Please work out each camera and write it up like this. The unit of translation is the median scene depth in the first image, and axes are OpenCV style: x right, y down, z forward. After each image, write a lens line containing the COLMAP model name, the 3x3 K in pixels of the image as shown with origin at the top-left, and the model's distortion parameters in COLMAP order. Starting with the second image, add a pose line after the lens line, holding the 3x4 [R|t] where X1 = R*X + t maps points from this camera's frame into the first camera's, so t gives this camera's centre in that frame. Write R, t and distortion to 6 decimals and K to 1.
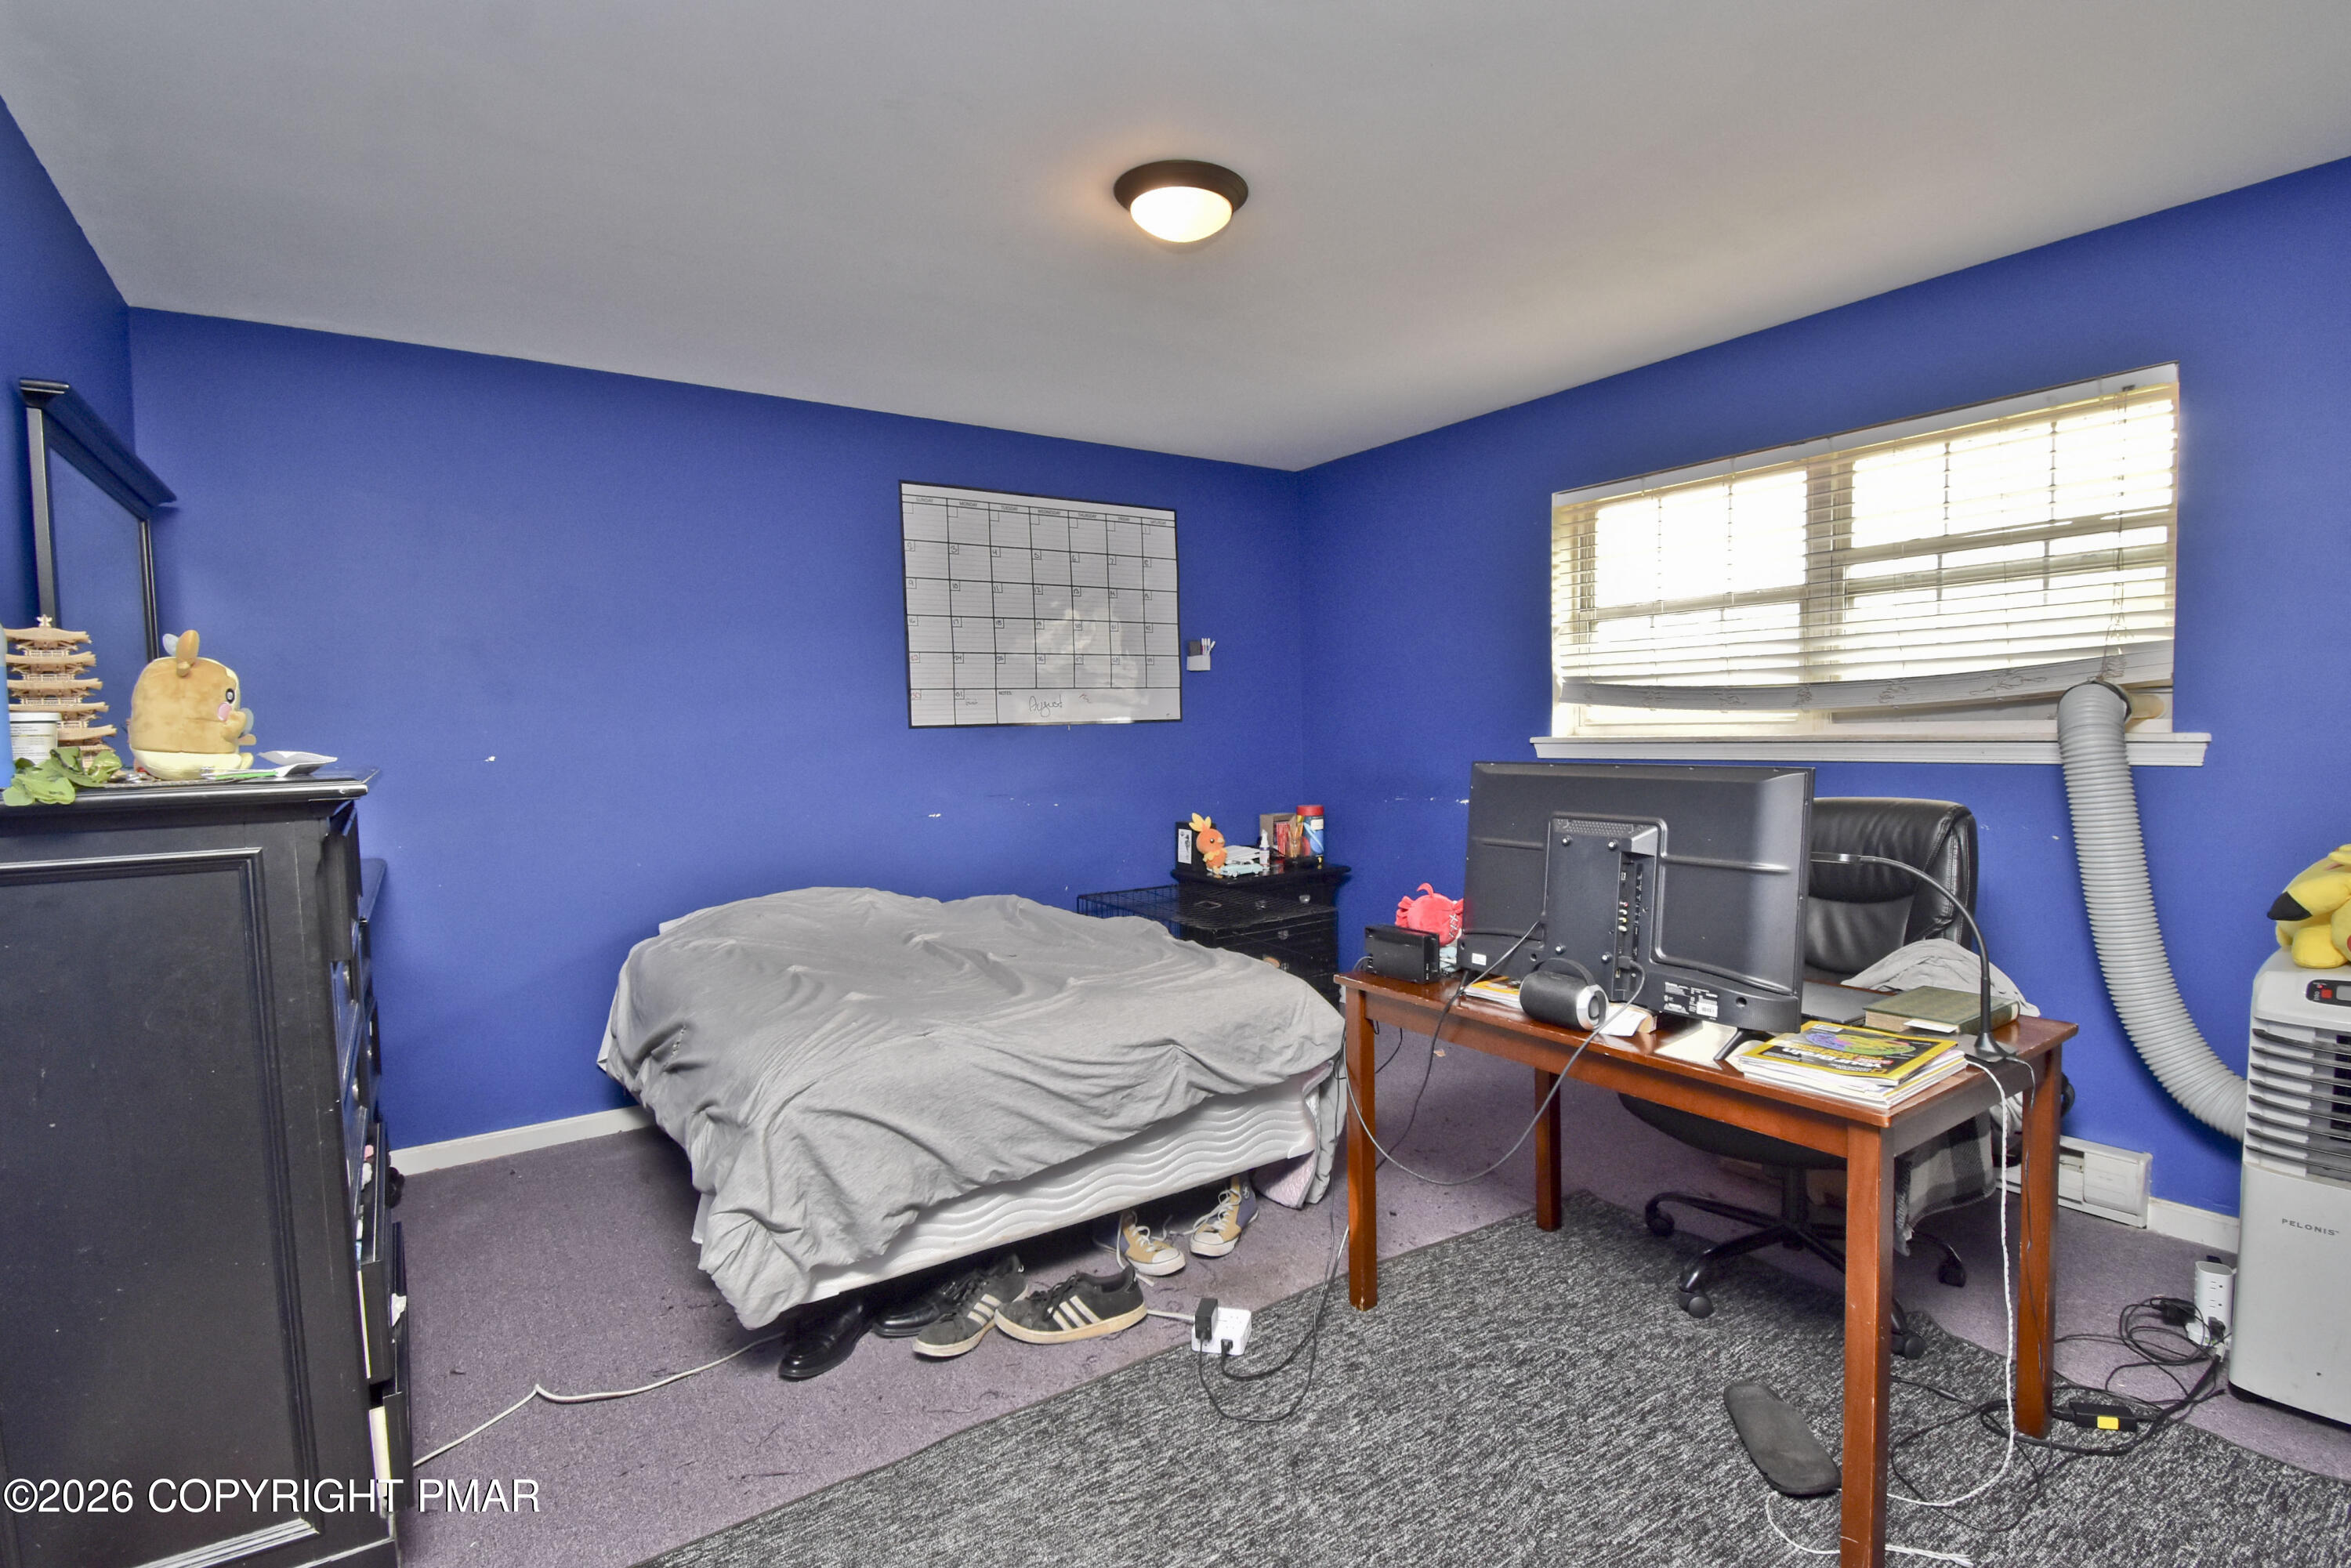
lens RADIAL K [[1053.5, 0, 1176.5], [0, 1053.5, 794.4], [0, 0, 1]] dist [0.025569, -0.028302]
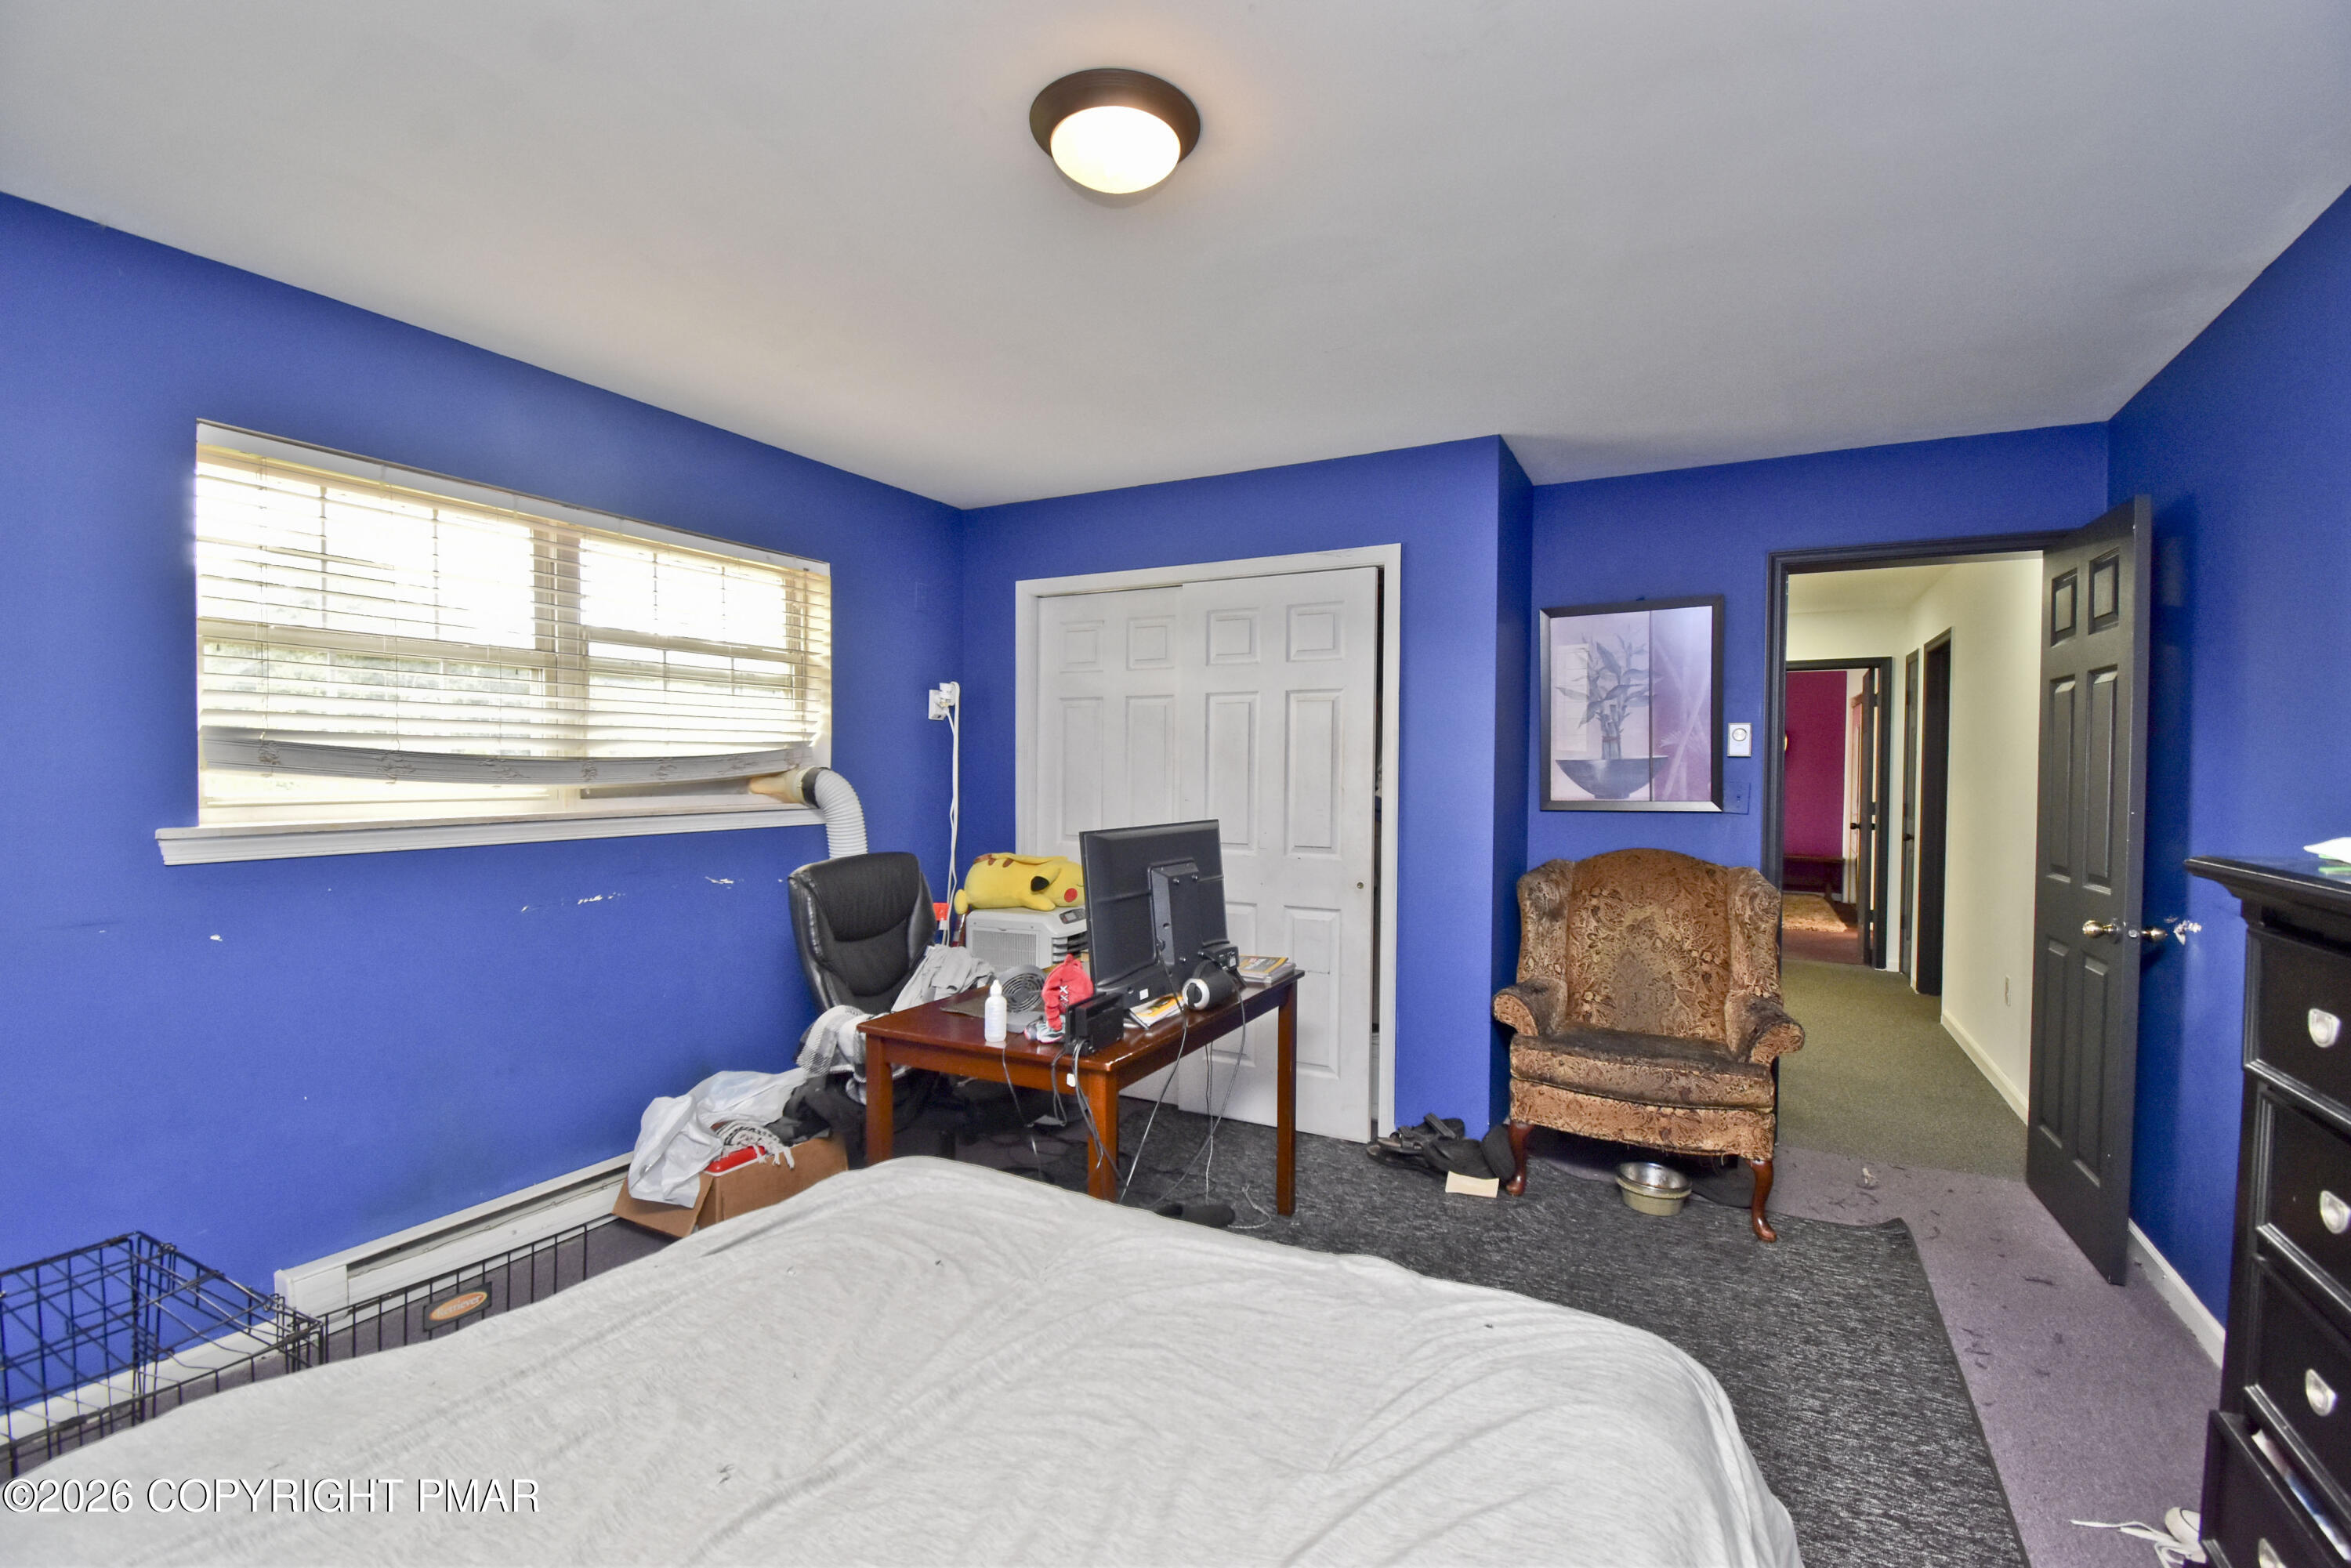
lens RADIAL K [[1053.5, 0, 1176.5], [0, 1053.5, 794.4], [0, 0, 1]] dist [0.025569, -0.028302]
pose [[-0.487781, -0.010696, 0.872900, -0.503352], [0.053419, 0.997685, 0.042076, -0.082970], [-0.871330, 0.067153, -0.486081, 0.992450]]
